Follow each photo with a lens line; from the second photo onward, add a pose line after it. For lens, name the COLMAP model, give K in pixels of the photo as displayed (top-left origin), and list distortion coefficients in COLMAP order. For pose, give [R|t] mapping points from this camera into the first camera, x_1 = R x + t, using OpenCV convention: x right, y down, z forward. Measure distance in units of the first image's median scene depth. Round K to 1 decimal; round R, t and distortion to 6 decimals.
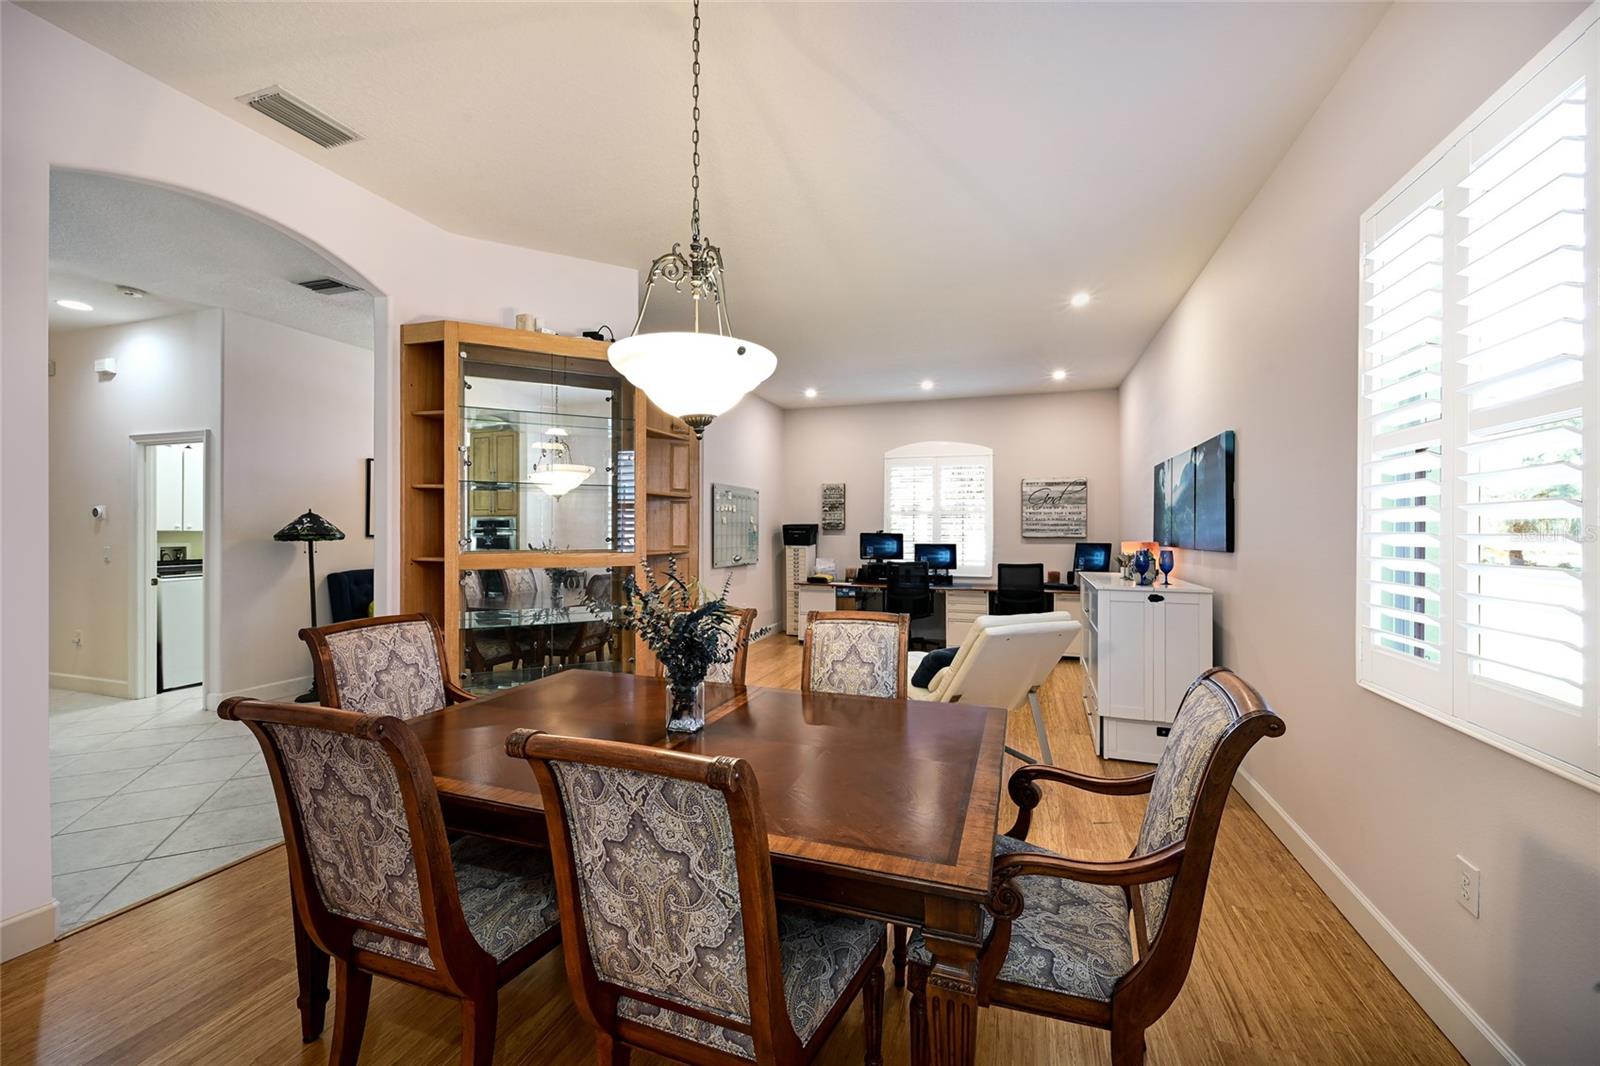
lens RADIAL K [[627.3, 0, 812.6], [0, 627.3, 526.5], [0, 0, 1]] dist [-0.000680, 0.001879]
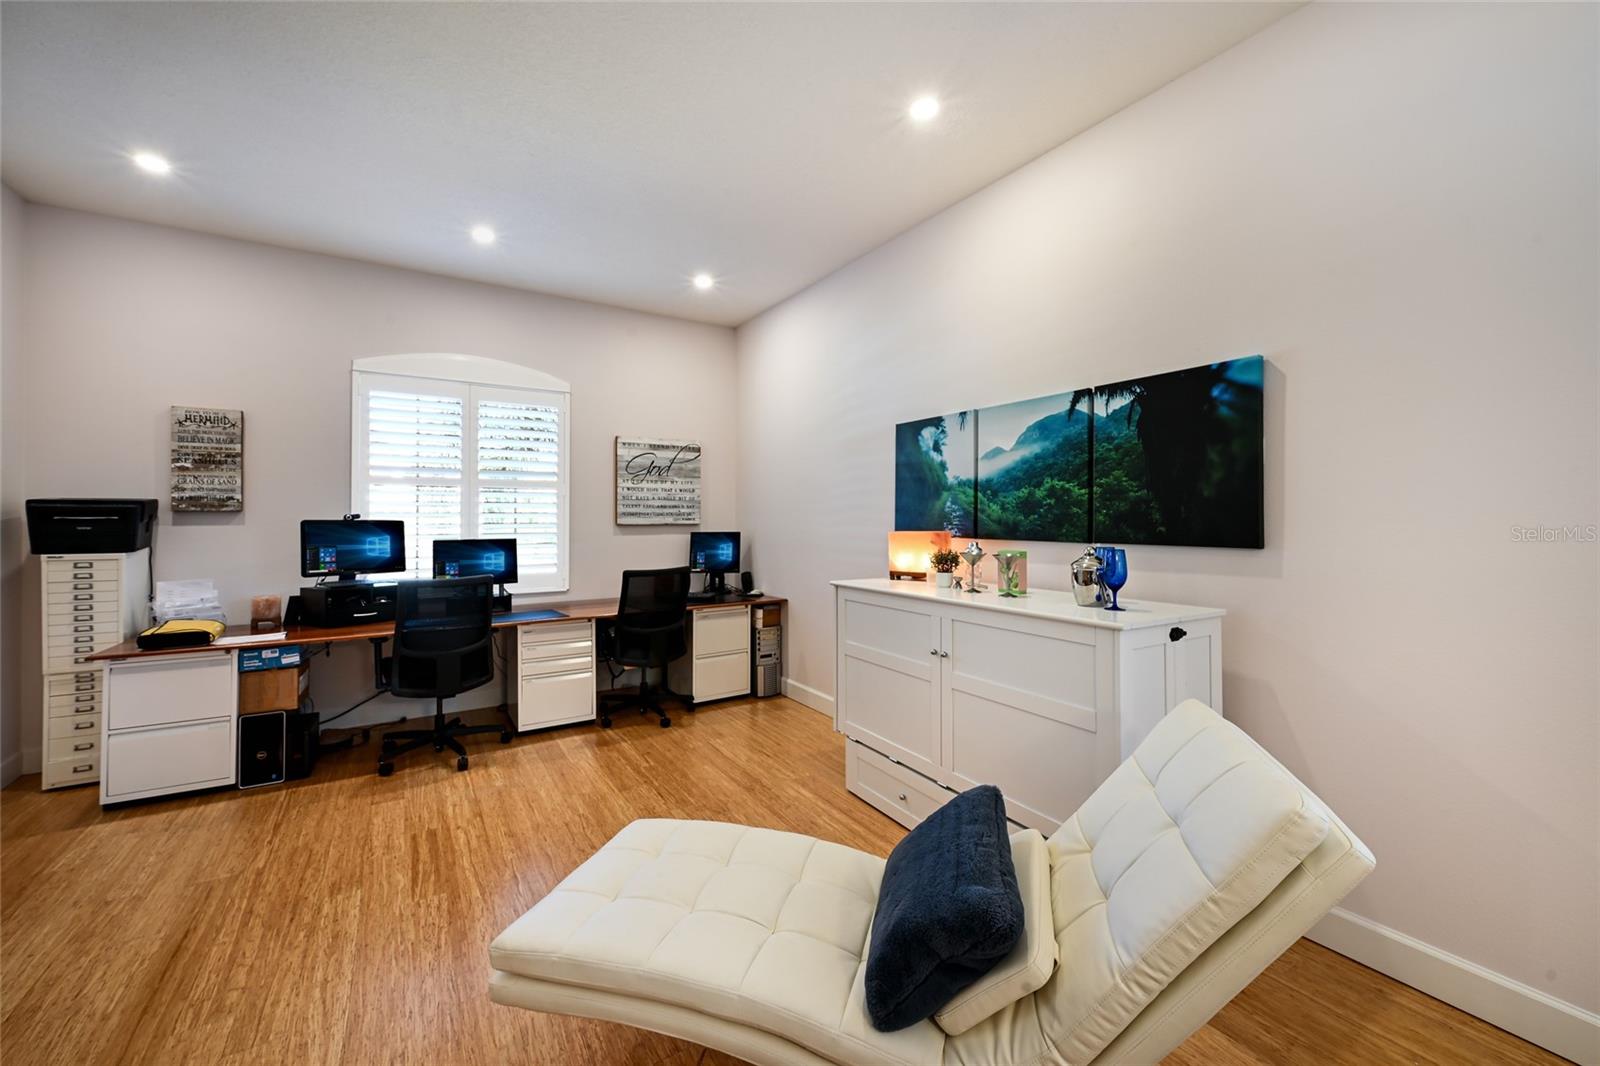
lens RADIAL K [[627.3, 0, 810.4], [0, 627.3, 514.7], [0, 0, 1]] dist [-0.000680, 0.001879]
pose [[0.634202, -0.000897, 0.773167, -0.042741], [-0.007424, 0.999946, 0.007250, 0.000135], [-0.773132, -0.010338, 0.634161, 0.421294]]
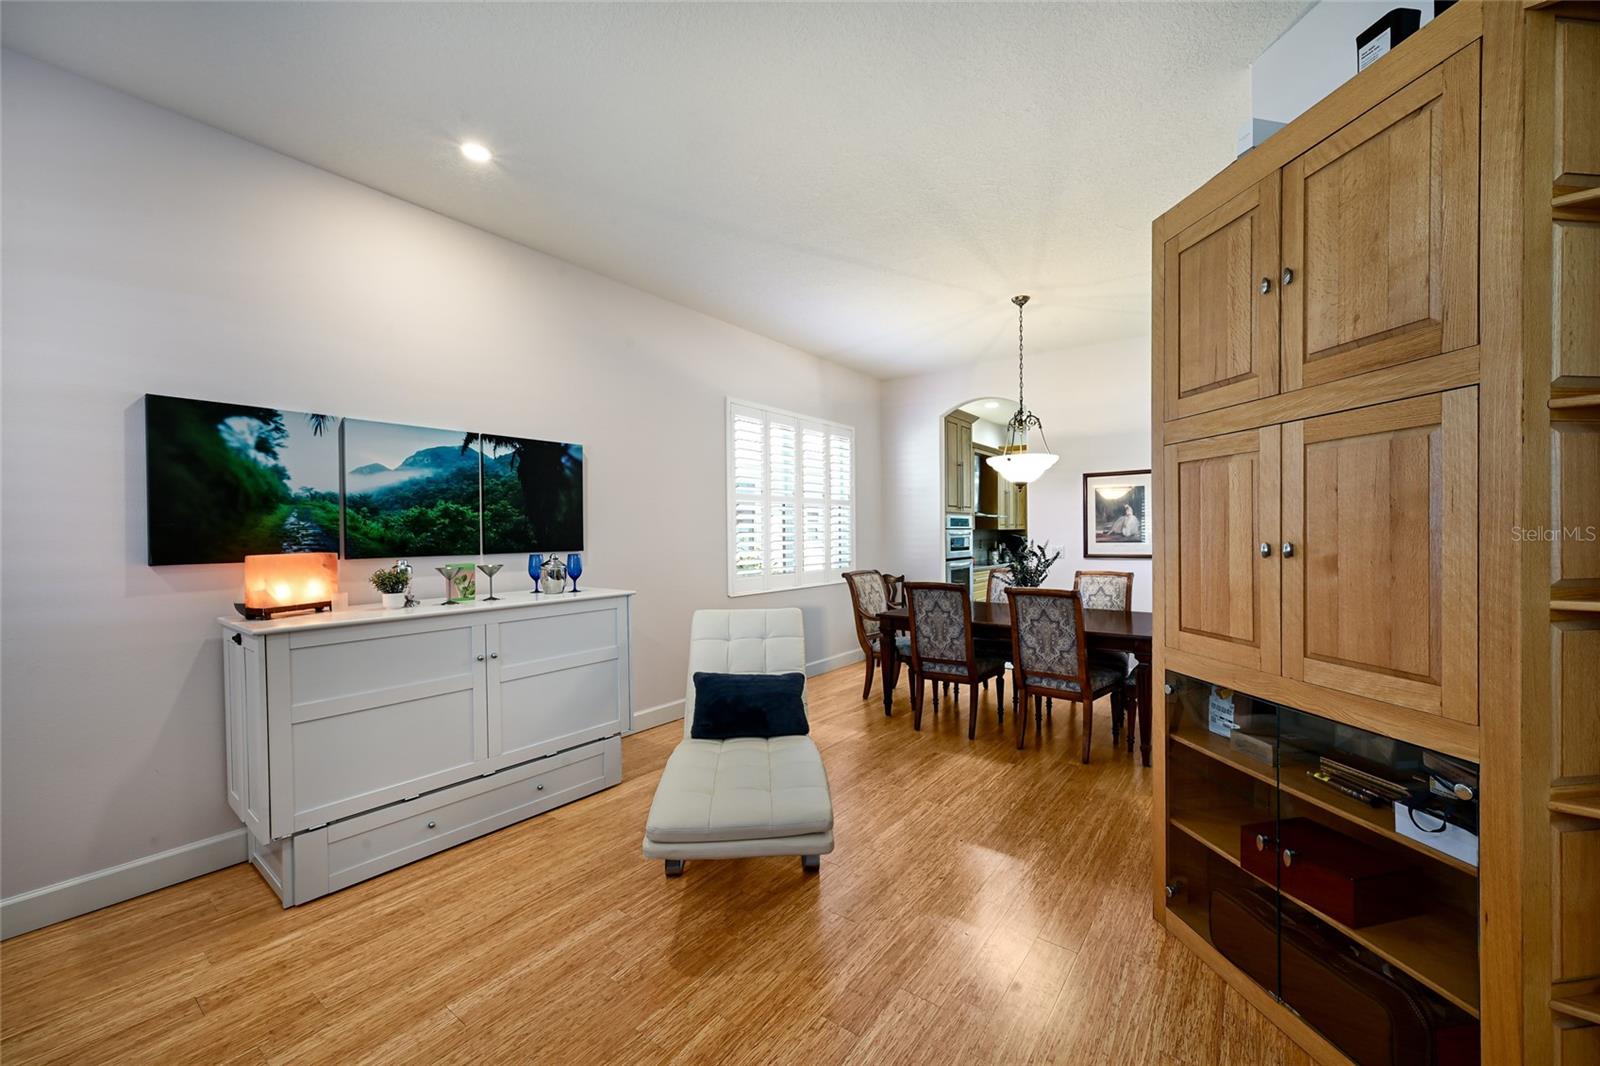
lens RADIAL K [[627.3, 0, 803.7], [0, 627.3, 537.9], [0, 0, 1]] dist [-0.000680, 0.001879]
pose [[-0.943352, 0.001334, 0.331791, -0.040209], [0.000873, 0.999998, -0.001539, 0.006173], [-0.331792, -0.001162, -0.943352, 0.859227]]
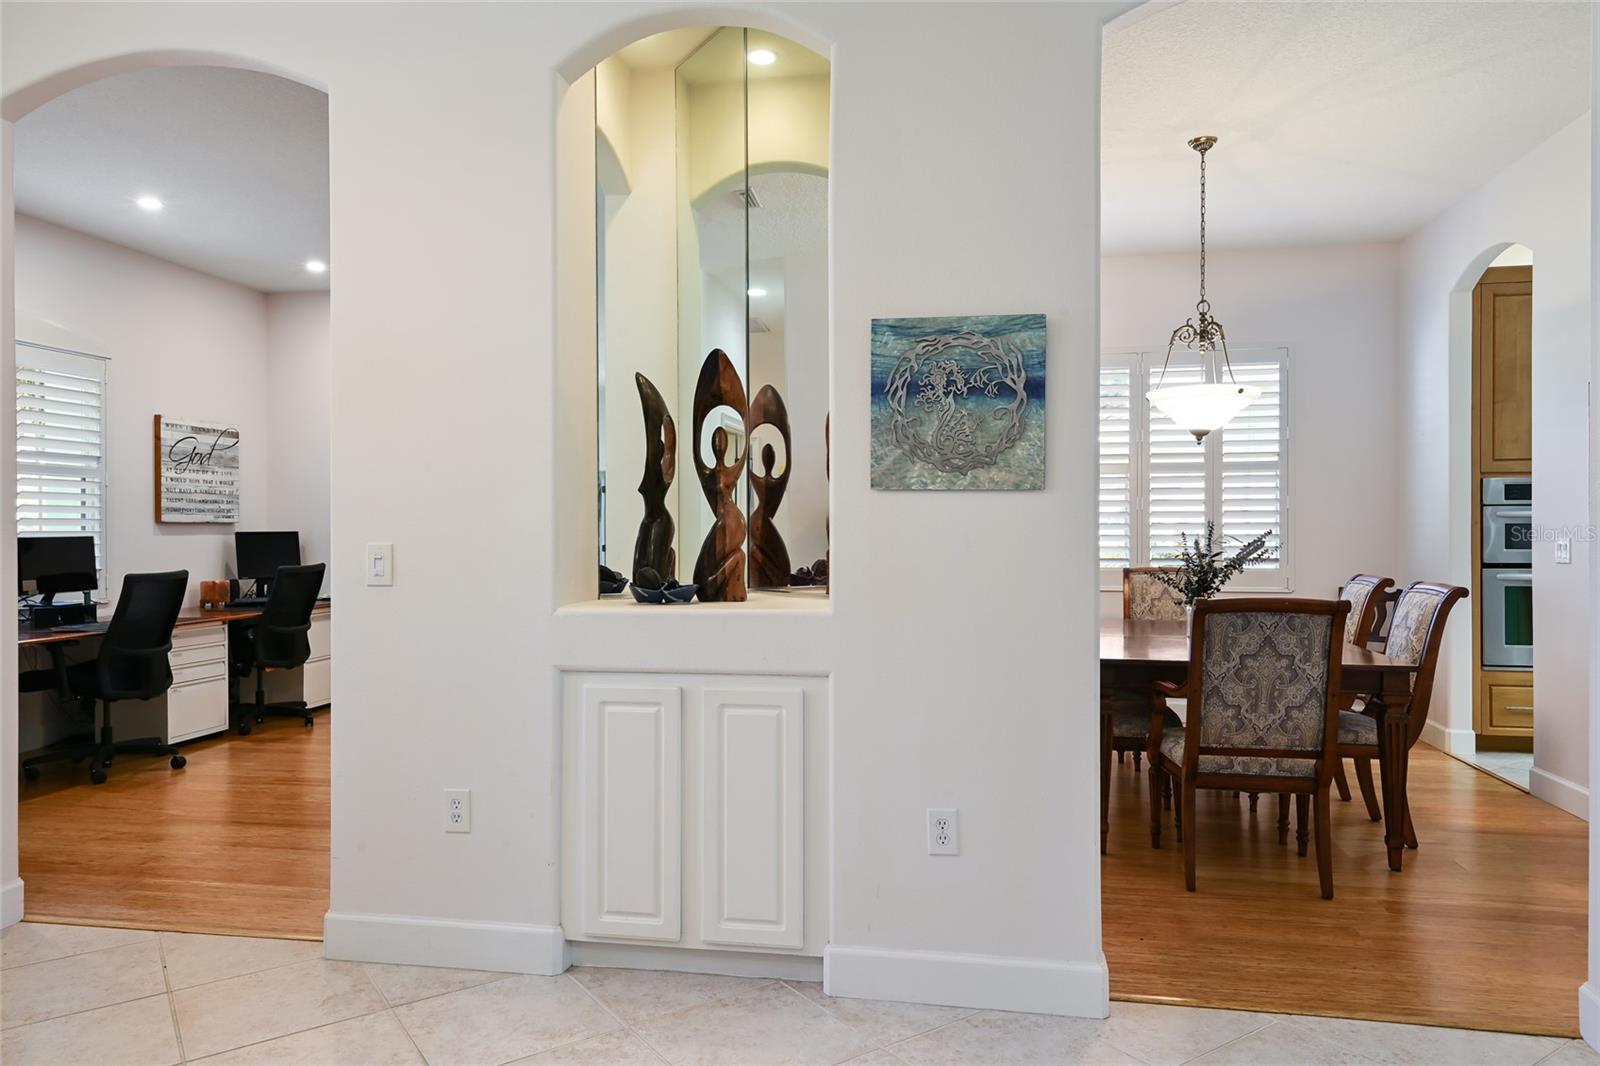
lens RADIAL K [[1020.4, 0, 803.5], [0, 1020.4, 526.5], [0, 0, 1]] dist [0.024824, 0.004770]
pose [[-0.129581, -0.003049, 0.991564, -0.609436], [-0.012644, 0.999919, 0.001422, 0.011950], [-0.991488, -0.012353, -0.129609, 0.555021]]
